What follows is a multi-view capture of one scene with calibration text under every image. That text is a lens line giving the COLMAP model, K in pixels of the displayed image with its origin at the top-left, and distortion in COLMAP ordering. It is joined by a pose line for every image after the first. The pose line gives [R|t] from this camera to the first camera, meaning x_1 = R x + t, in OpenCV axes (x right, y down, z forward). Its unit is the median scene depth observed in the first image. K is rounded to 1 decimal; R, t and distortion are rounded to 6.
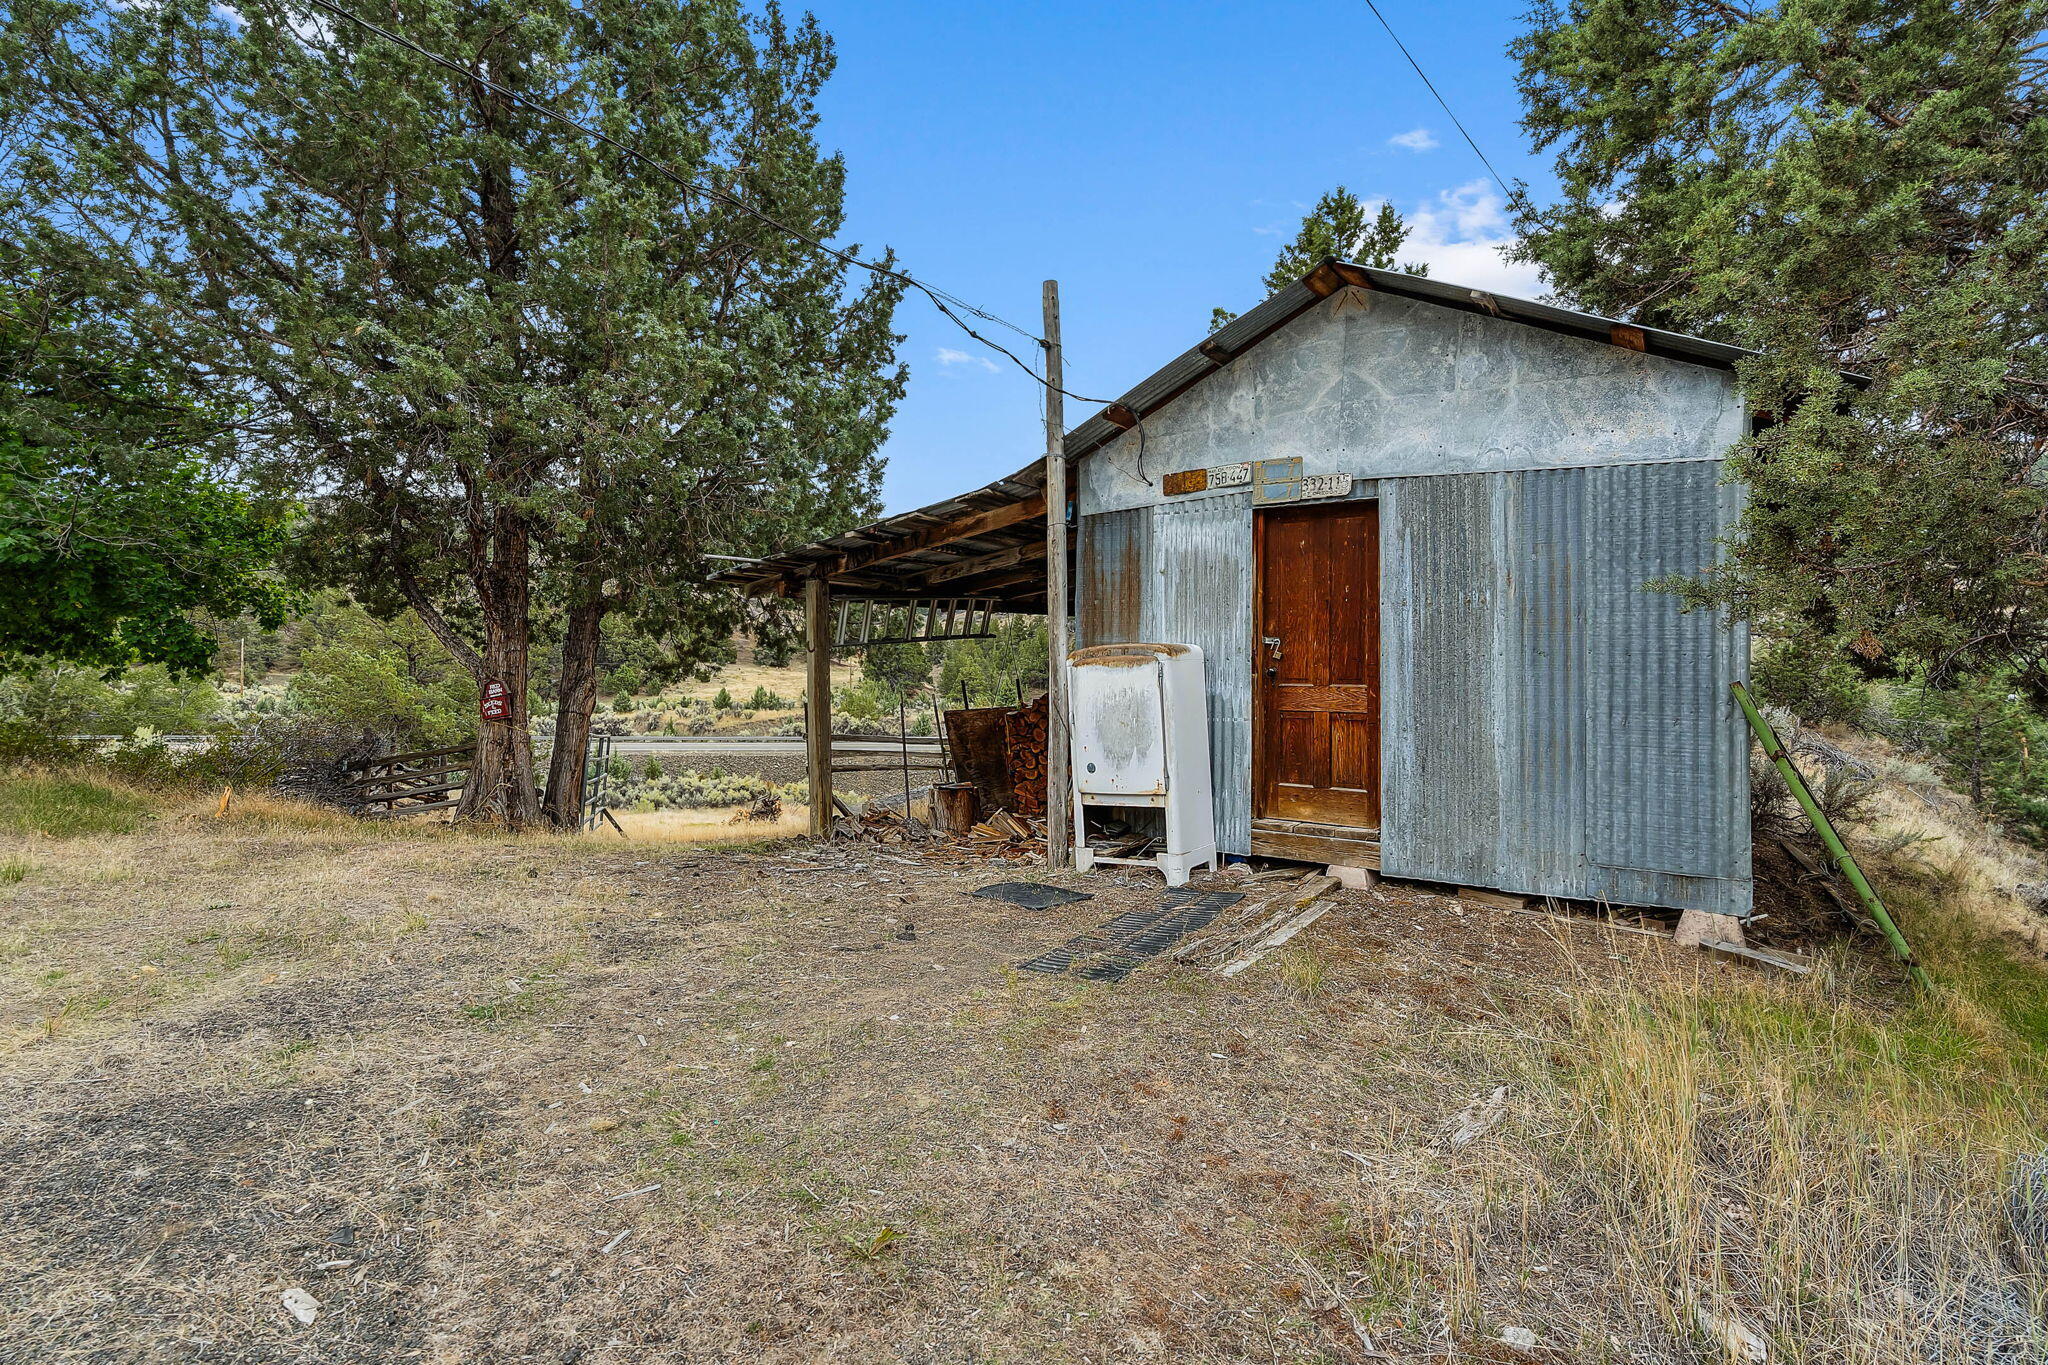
lens RADIAL K [[988.7, 0, 1014.7], [0, 988.7, 664.3], [0, 0, 1]] dist [-0.000033, 0.001389]
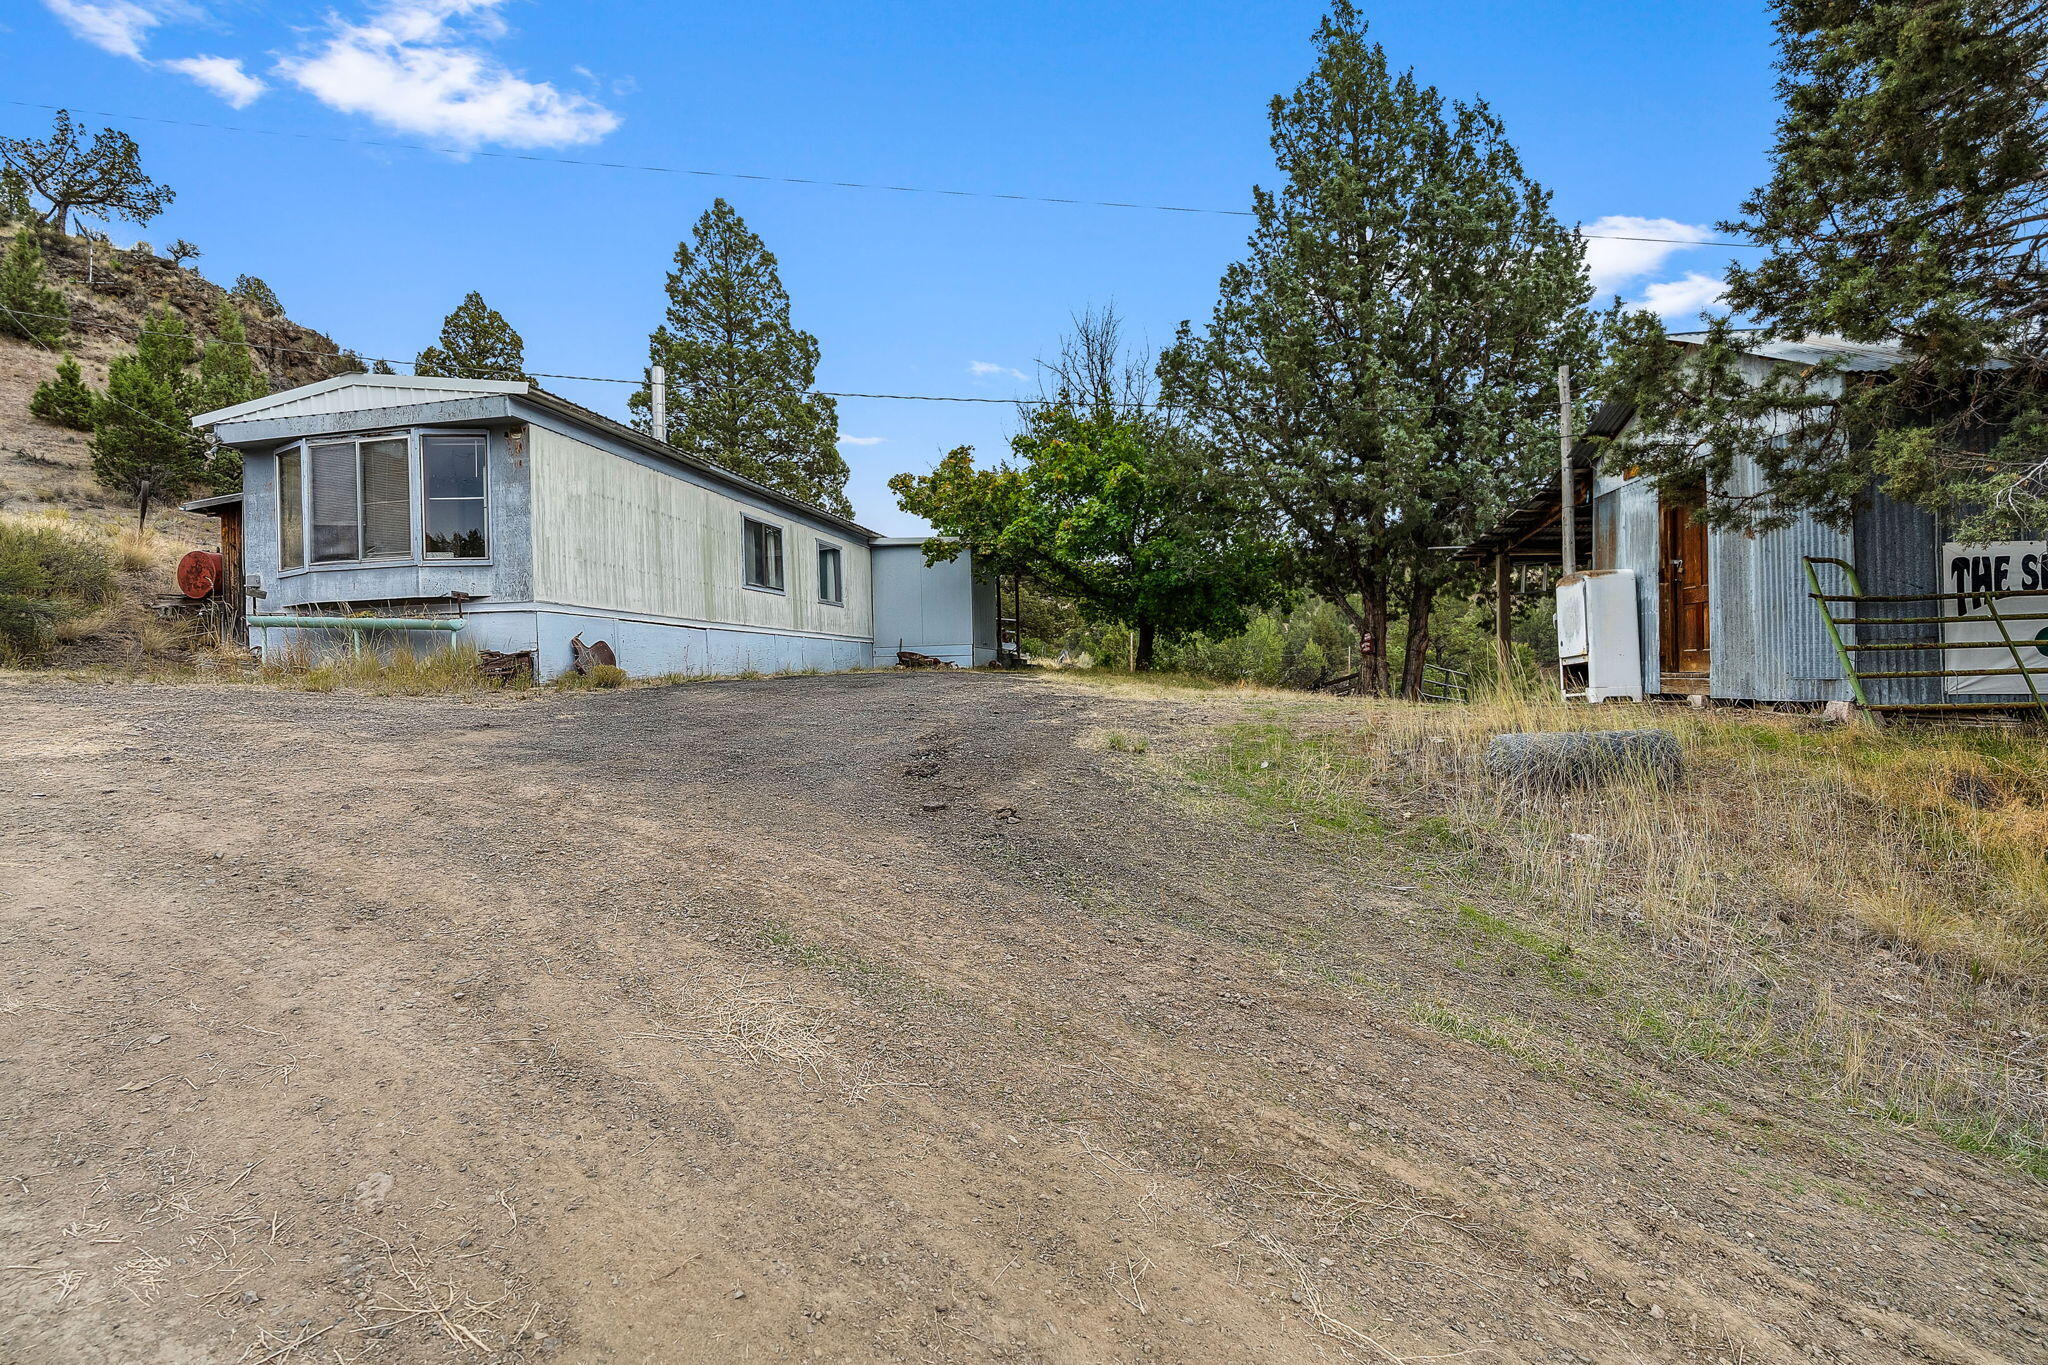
lens RADIAL K [[988.7, 0, 1014.7], [0, 988.7, 664.3], [0, 0, 1]] dist [-0.000033, 0.001389]
pose [[0.535256, -0.022601, -0.844388, 0.991762], [0.023465, 0.999654, -0.011882, 0.131454], [0.844364, -0.013454, 0.535601, -0.734434]]
